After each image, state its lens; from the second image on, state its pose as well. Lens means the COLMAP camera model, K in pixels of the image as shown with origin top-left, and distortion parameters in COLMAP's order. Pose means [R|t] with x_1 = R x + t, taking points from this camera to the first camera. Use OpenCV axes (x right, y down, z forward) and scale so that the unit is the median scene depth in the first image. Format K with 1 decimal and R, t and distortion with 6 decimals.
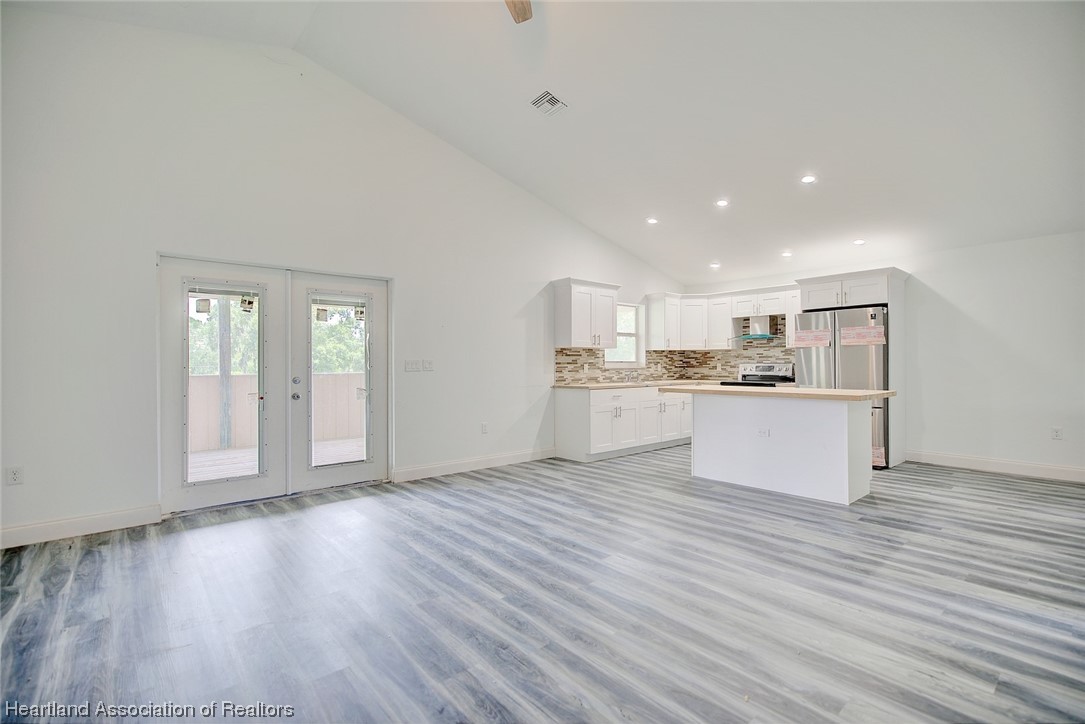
lens RADIAL K [[498.6, 0, 551.6], [0, 498.6, 358.0], [0, 0, 1]] dist [-0.005493, 0.000961]
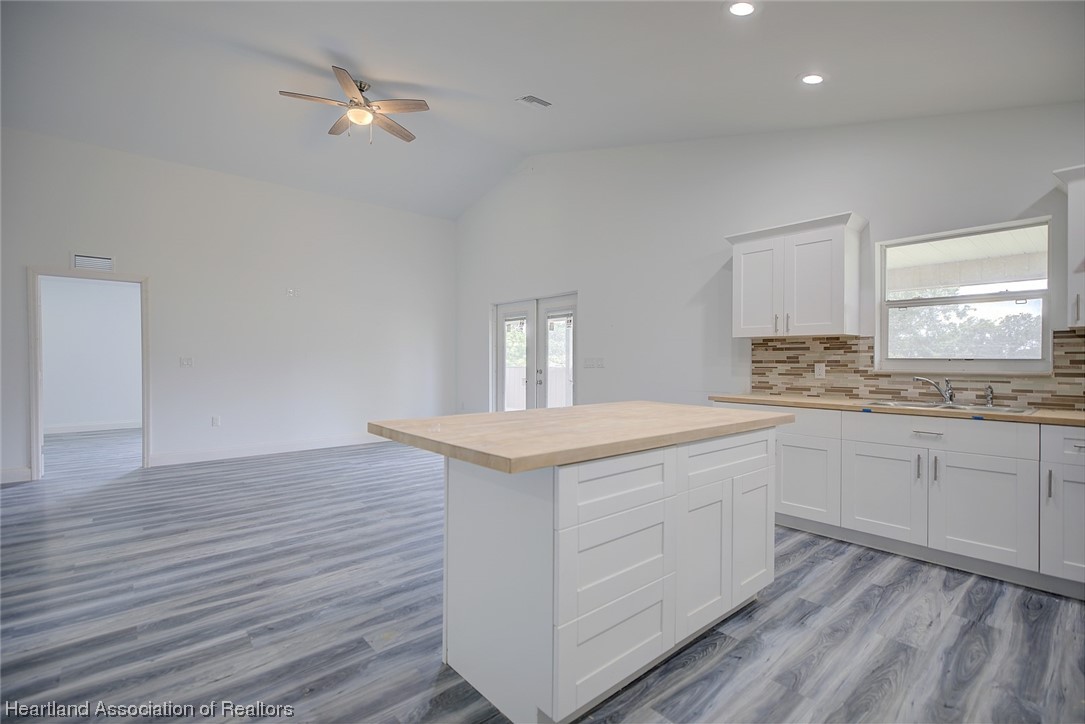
lens RADIAL K [[498.6, 0, 536.0], [0, 498.6, 360.5], [0, 0, 1]] dist [-0.005493, 0.000961]
pose [[-0.019455, 0.005362, -0.999796, 0.702513], [0.009634, 0.999940, 0.005175, 0.002707], [0.999764, -0.009531, -0.019505, 0.720540]]
